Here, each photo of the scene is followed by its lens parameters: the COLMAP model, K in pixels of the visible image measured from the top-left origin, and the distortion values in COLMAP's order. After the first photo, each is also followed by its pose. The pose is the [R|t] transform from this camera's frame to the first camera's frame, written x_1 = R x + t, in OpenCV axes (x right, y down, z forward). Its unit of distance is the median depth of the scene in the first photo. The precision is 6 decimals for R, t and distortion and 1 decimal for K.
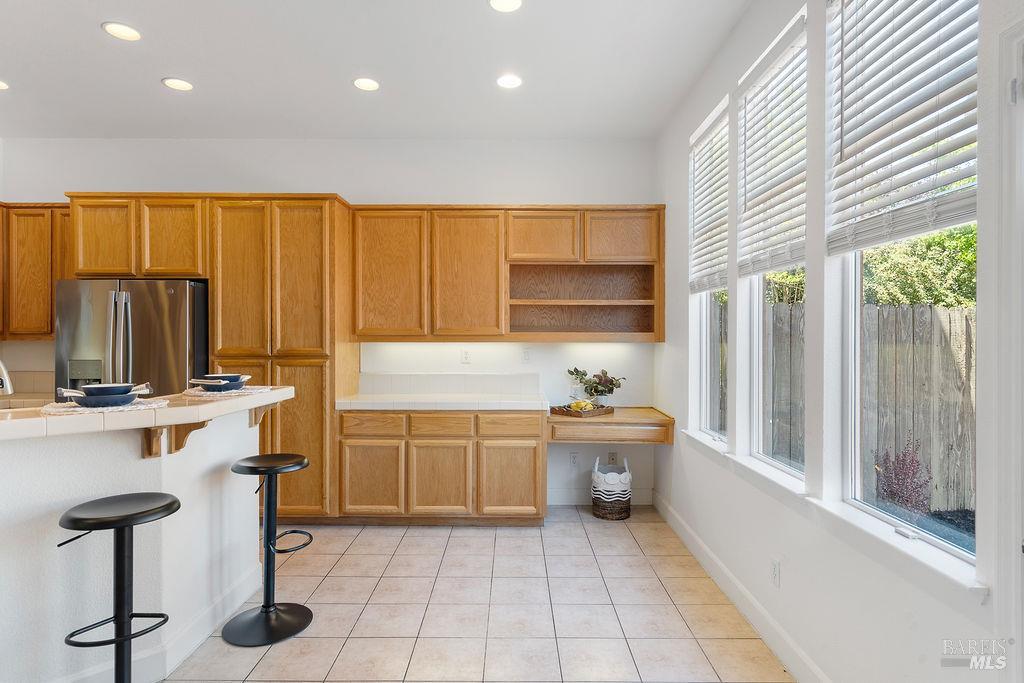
lens RADIAL K [[550.8, 0, 512.8], [0, 550.8, 340.3], [0, 0, 1]] dist [0.005249, 0.000635]
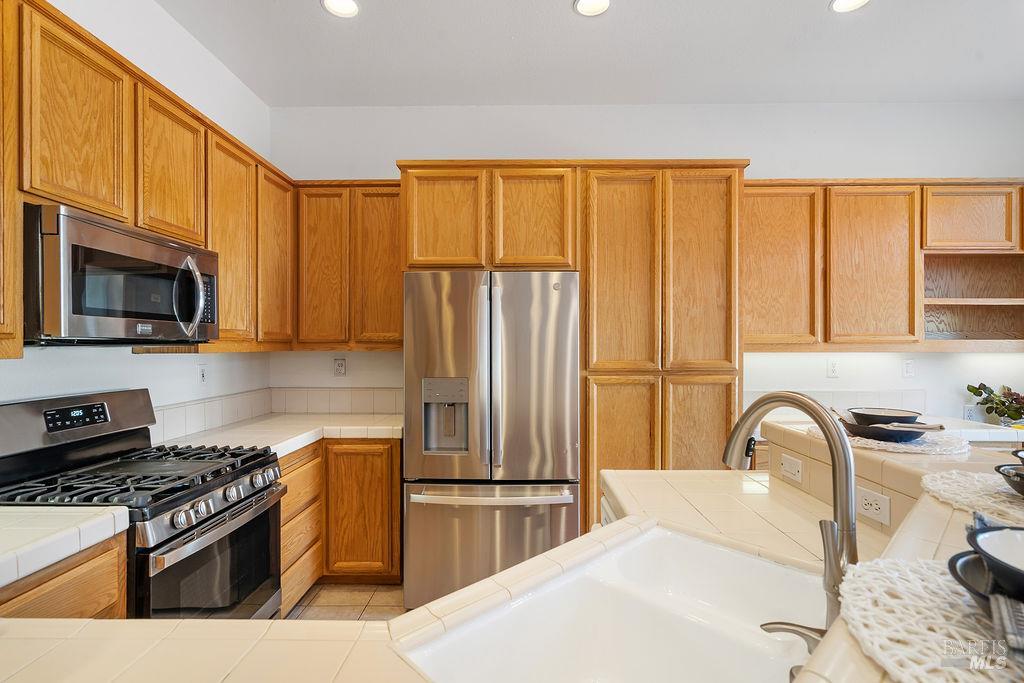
lens RADIAL K [[469.1, 0, 502.0], [0, 469.1, 341.6], [0, 0, 1]] dist [-0.004401, 0.003907]
pose [[0.999873, -0.000056, -0.015950, -0.650133], [-0.000012, 0.999991, -0.004304, -0.009993], [0.015950, 0.004303, 0.999864, 0.342307]]
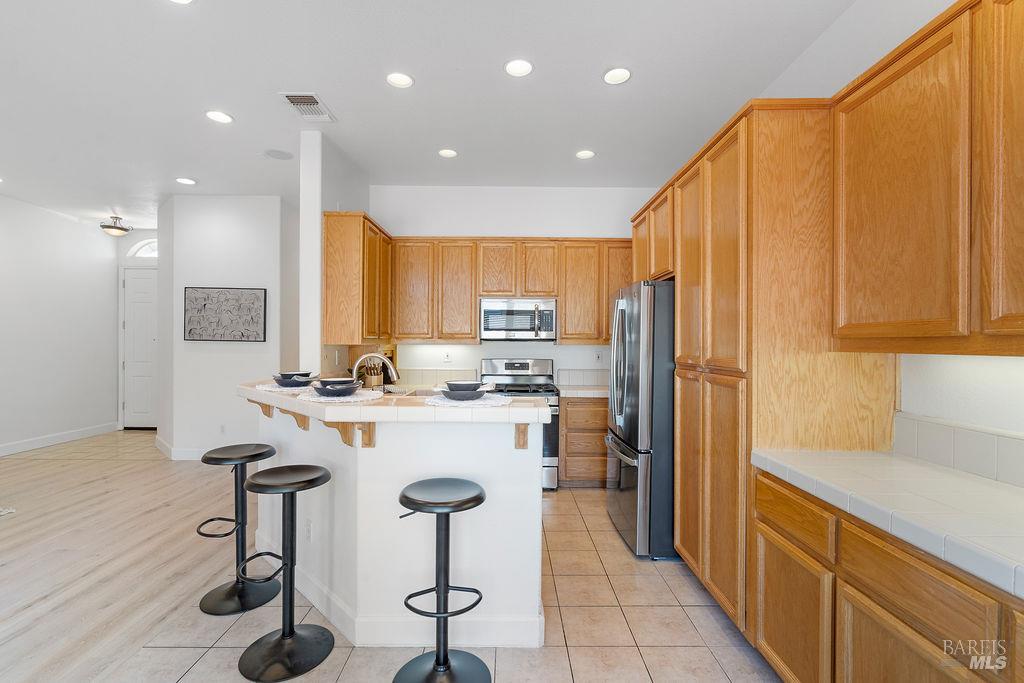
lens RADIAL K [[469.1, 0, 503.0], [0, 469.1, 344.1], [0, 0, 1]] dist [-0.004401, 0.003907]
pose [[0.003658, 0.002324, -0.999991, 0.180122], [-0.007629, 0.999968, 0.002296, -0.002913], [0.999964, 0.007621, 0.003675, 0.729936]]
